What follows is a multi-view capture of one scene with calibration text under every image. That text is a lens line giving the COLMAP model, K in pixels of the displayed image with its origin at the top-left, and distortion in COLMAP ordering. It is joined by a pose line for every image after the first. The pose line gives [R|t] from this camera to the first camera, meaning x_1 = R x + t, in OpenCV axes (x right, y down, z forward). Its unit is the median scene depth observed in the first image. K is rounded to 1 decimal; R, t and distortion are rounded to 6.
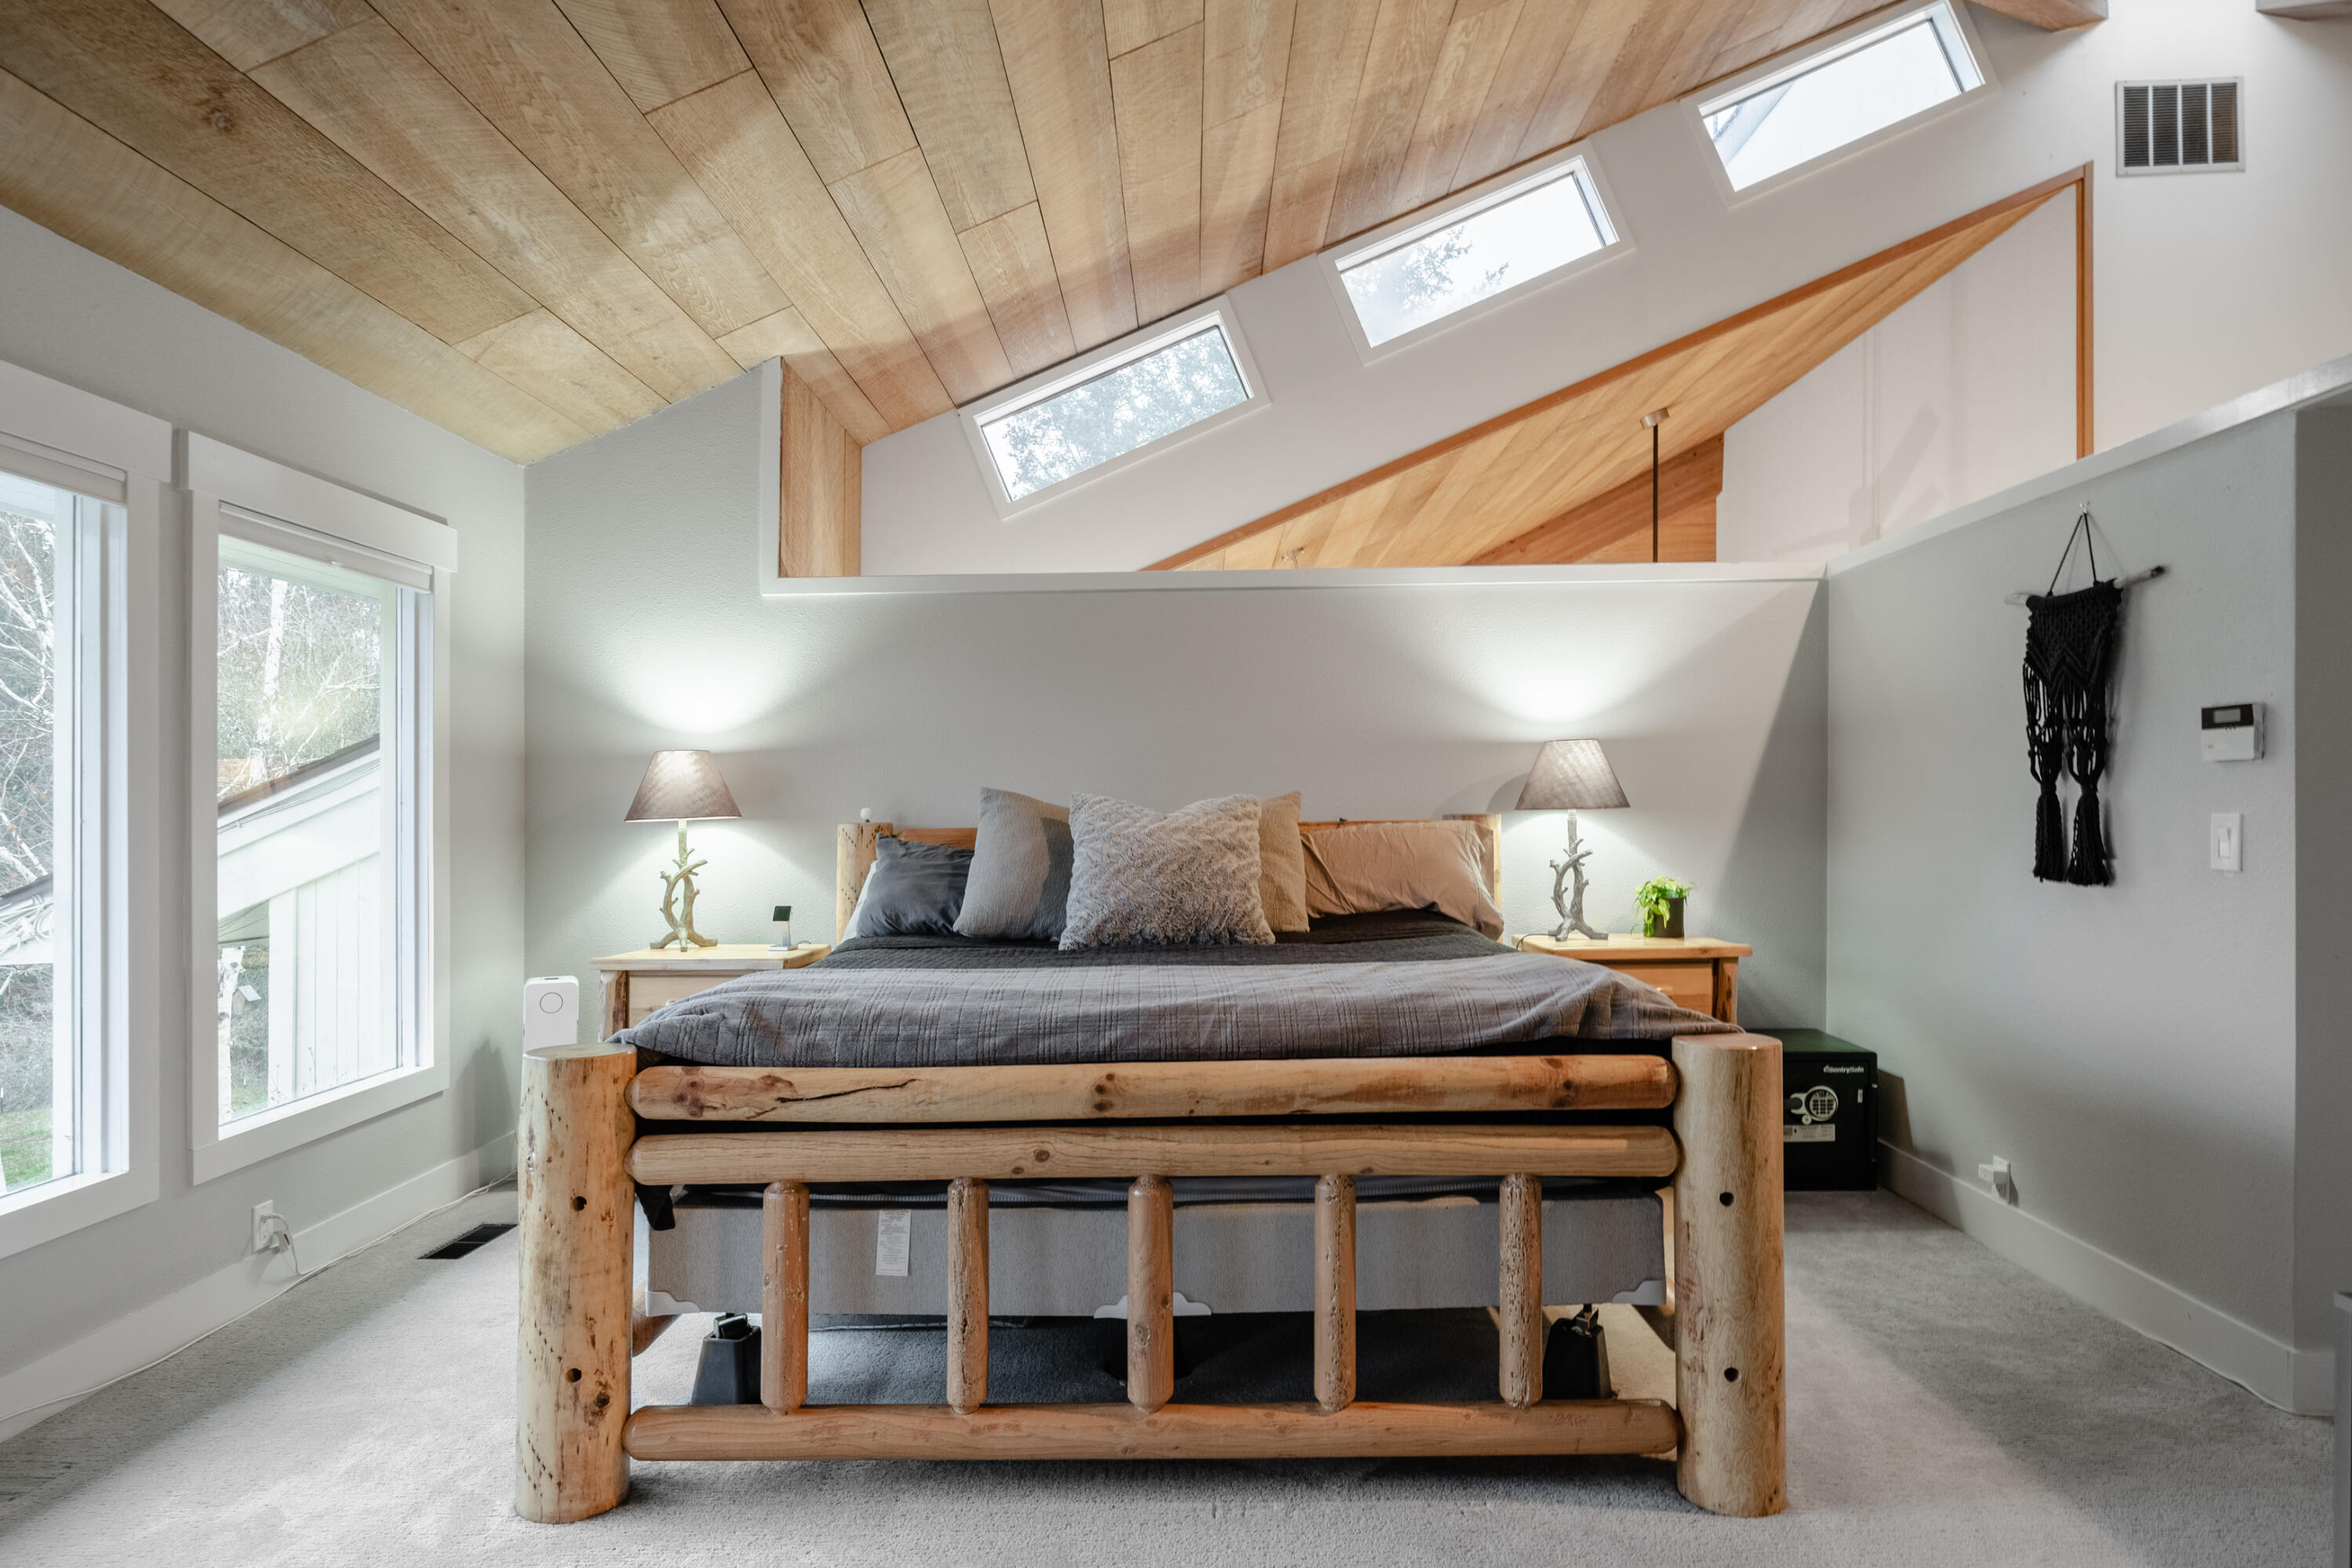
lens RADIAL K [[1313.7, 0, 1175.5], [0, 1313.7, 798.6], [0, 0, 1]] dist [-0.000829, 0.000320]
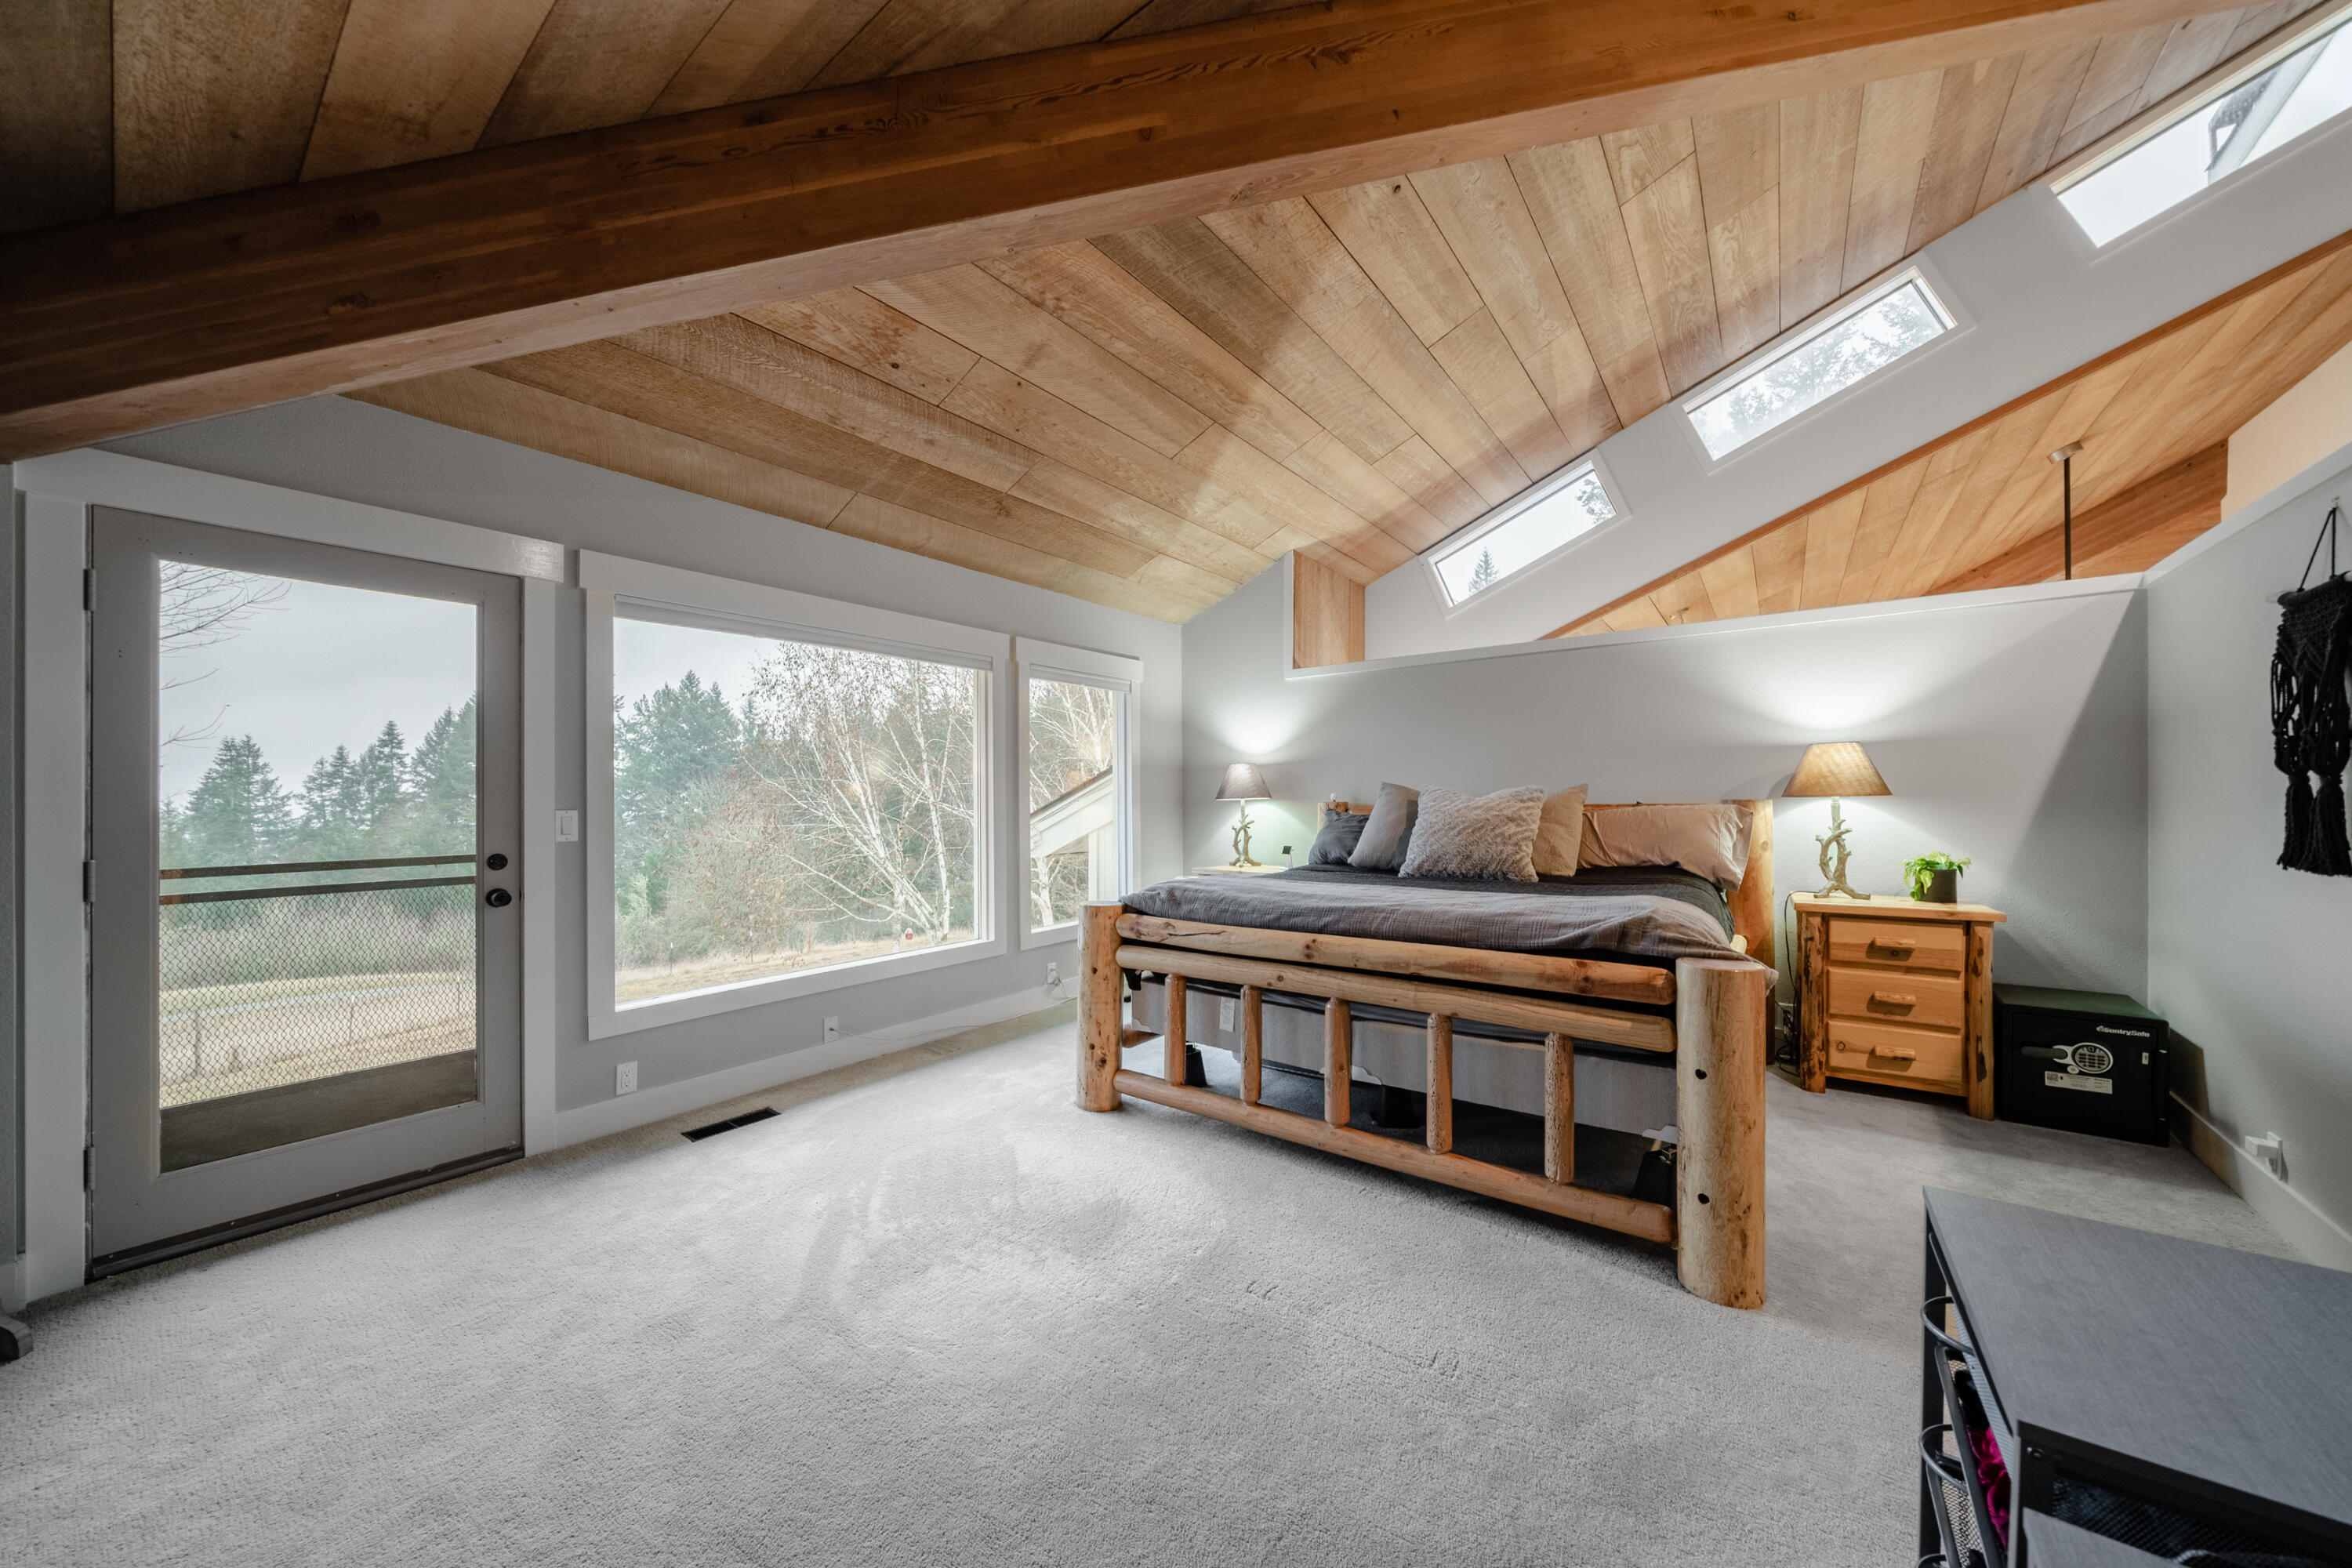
lens RADIAL K [[803.0, 0, 1181.0], [0, 803.0, 788.3], [0, 0, 1]] dist [-0.007985, 0.000039]
pose [[0.810662, -0.000519, -0.585515, 0.293066], [0.001987, 0.999996, 0.001865, -0.003146], [0.585511, -0.002675, 0.810660, -0.014238]]
